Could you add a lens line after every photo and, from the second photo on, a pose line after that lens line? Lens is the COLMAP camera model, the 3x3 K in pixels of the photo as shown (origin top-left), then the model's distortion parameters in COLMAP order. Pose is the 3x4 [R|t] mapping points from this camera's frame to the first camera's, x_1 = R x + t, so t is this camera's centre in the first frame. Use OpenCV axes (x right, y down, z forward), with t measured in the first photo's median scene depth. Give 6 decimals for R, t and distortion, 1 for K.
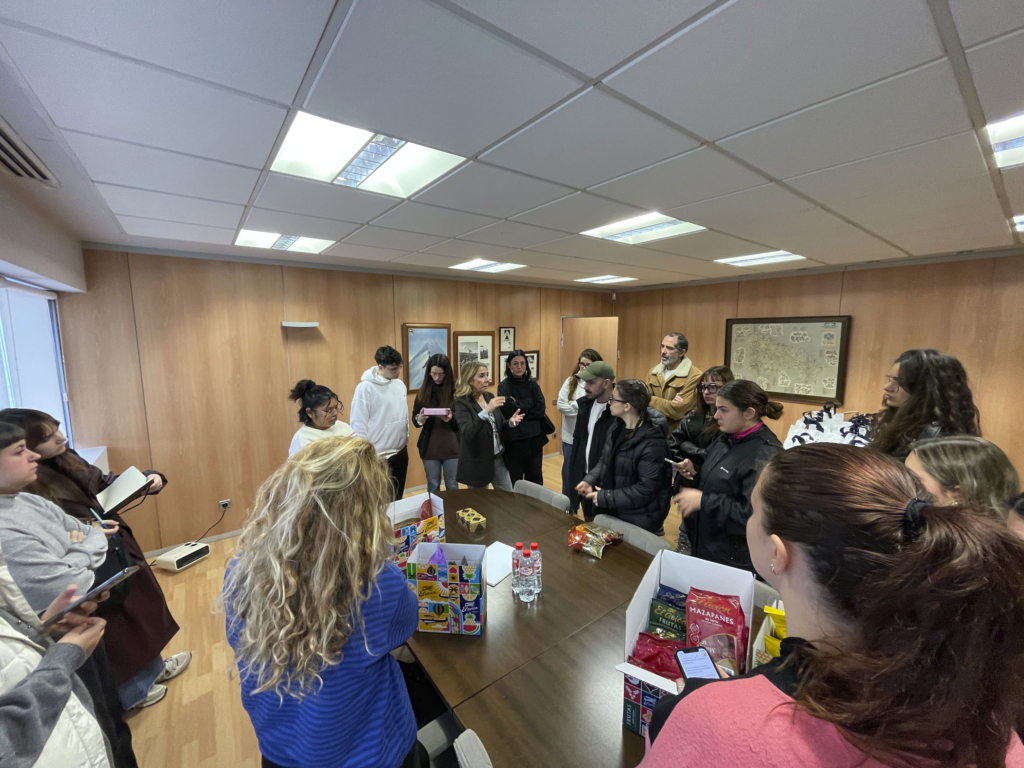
lens RADIAL K [[411.0, 0, 505.0], [0, 411.0, 383.5], [0, 0, 1]] dist [0.000948, 0.000216]
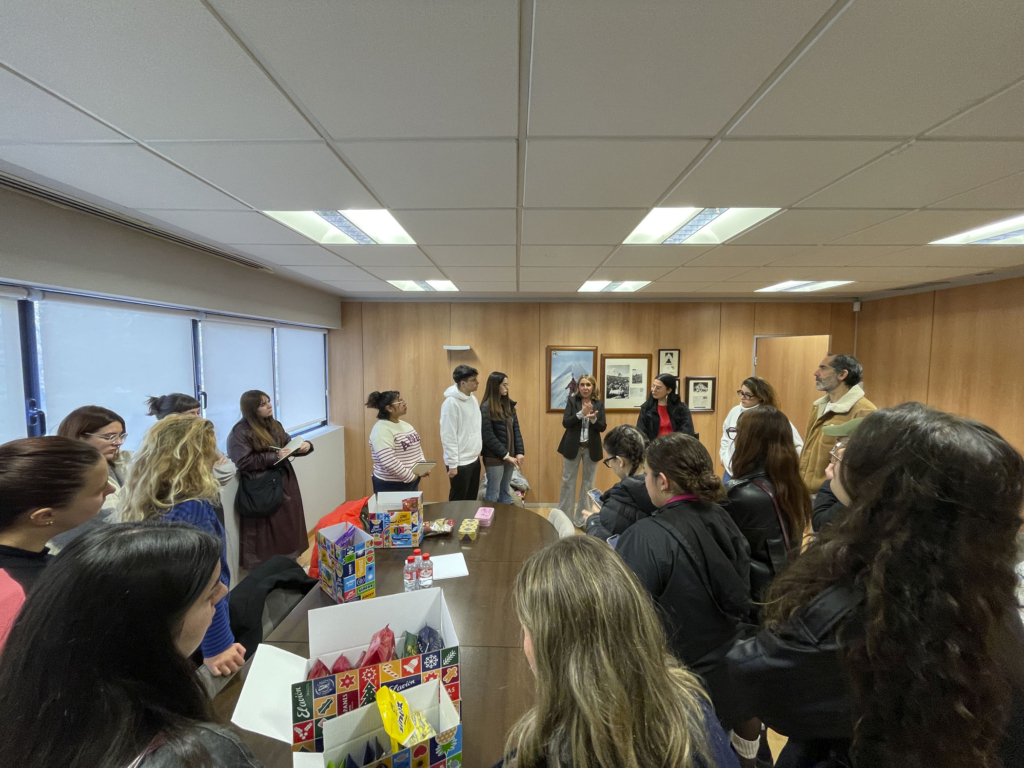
lens RADIAL K [[411.0, 0, 509.7], [0, 411.0, 381.7], [0, 0, 1]] dist [0.000948, 0.000216]
pose [[0.792636, 0.044919, -0.608038, 0.306560], [-0.081201, 0.996176, -0.032260, -0.011121], [0.604263, 0.074943, 0.793252, 0.092737]]
